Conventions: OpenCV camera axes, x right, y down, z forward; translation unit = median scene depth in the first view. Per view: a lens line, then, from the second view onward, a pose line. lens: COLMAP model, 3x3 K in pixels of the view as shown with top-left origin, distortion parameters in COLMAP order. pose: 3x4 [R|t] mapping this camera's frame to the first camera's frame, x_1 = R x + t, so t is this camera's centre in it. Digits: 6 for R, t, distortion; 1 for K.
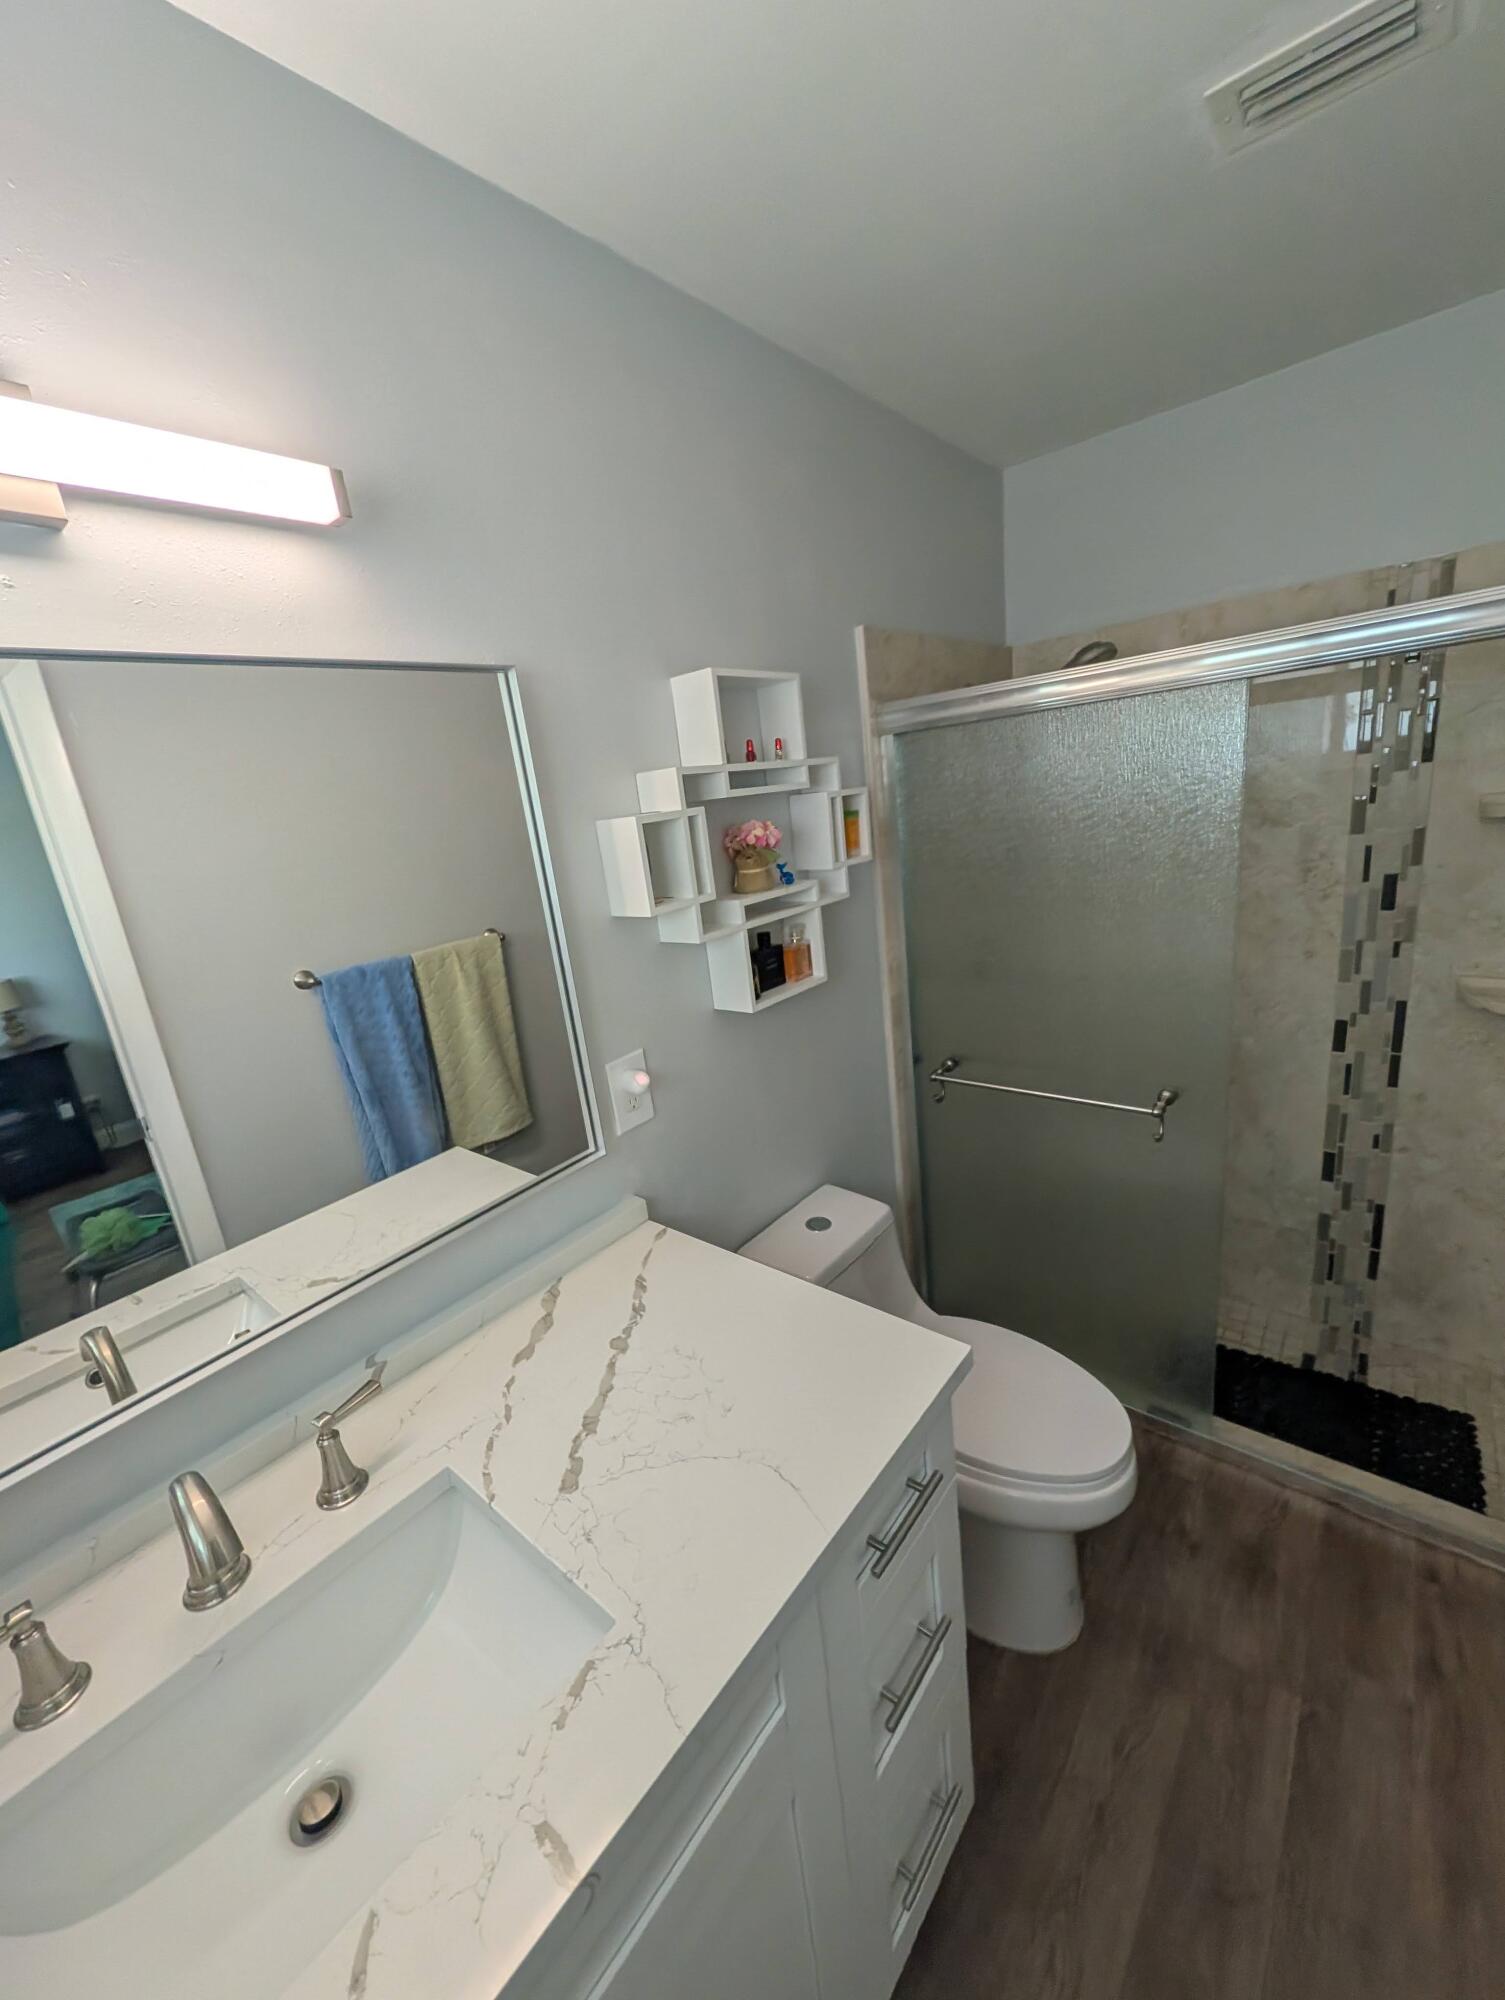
lens RADIAL K [[771.4, 0, 745.1], [0, 771.4, 991.9], [0, 0, 1]] dist [0.000633, 0.000267]
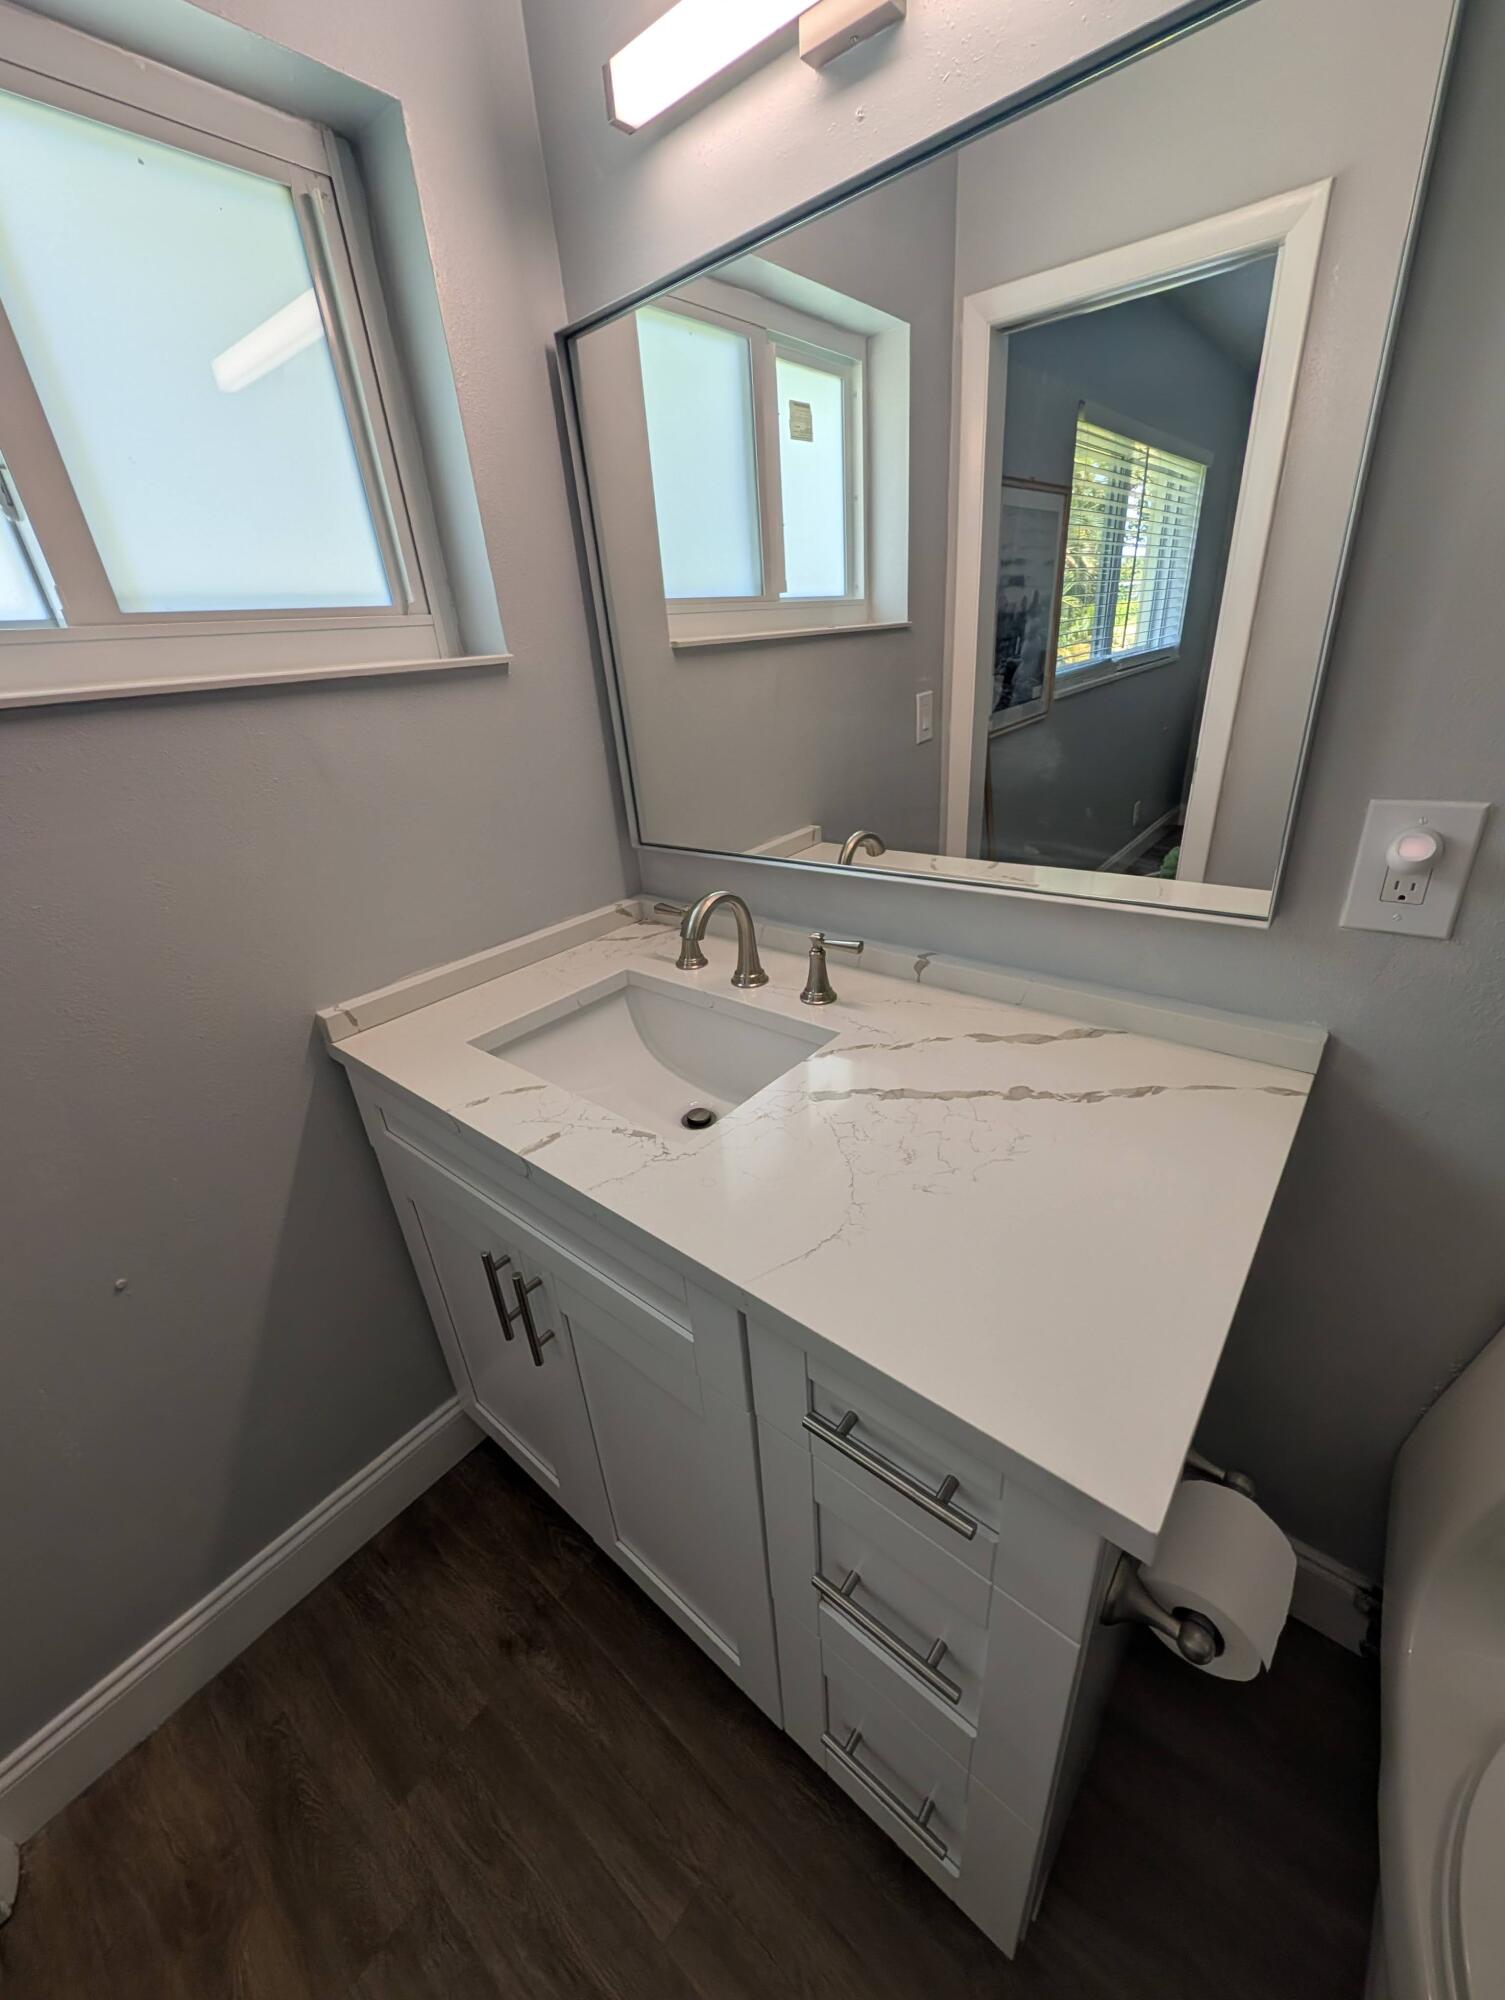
lens RADIAL K [[775.1, 0, 747.8], [0, 775.1, 999.1], [0, 0, 1]] dist [0.002006, 0.000257]
pose [[0.013943, 0.522187, -0.852717, 0.447314], [-0.176832, 0.840646, 0.511903, 0.007460], [0.984142, 0.143650, 0.104060, 0.584263]]
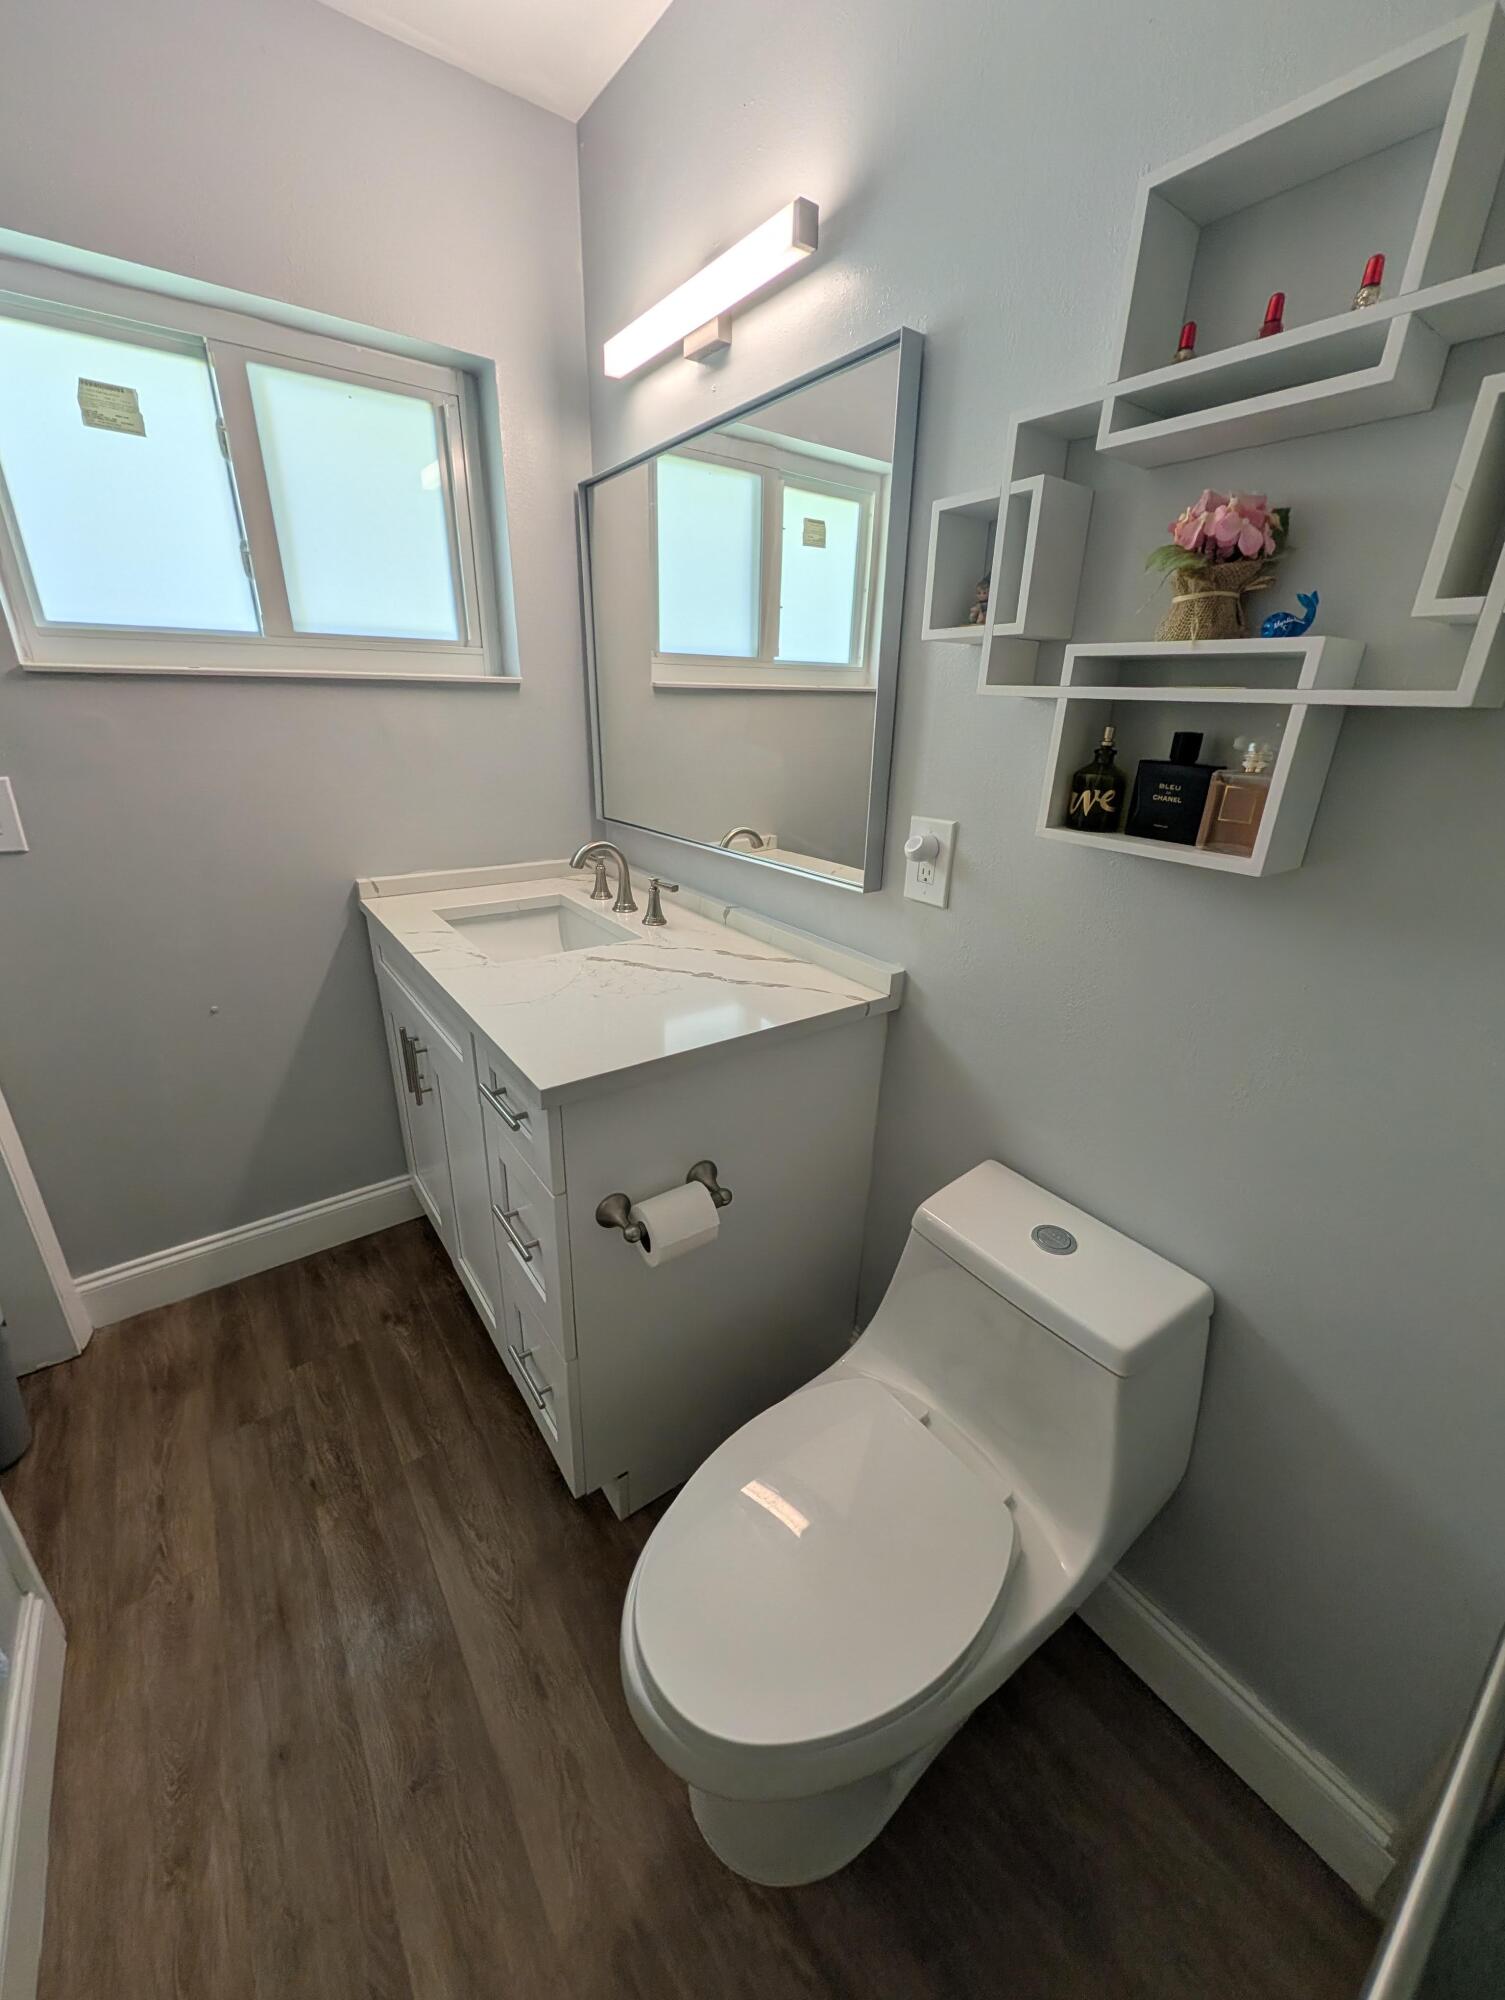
lens RADIAL K [[775.1, 0, 747.8], [0, 775.1, 999.1], [0, 0, 1]] dist [0.002006, 0.000257]
pose [[-0.242085, 0.453229, -0.857892, 0.887047], [-0.239159, 0.829037, 0.505472, -0.167956], [0.940318, 0.327539, -0.092304, 1.129728]]
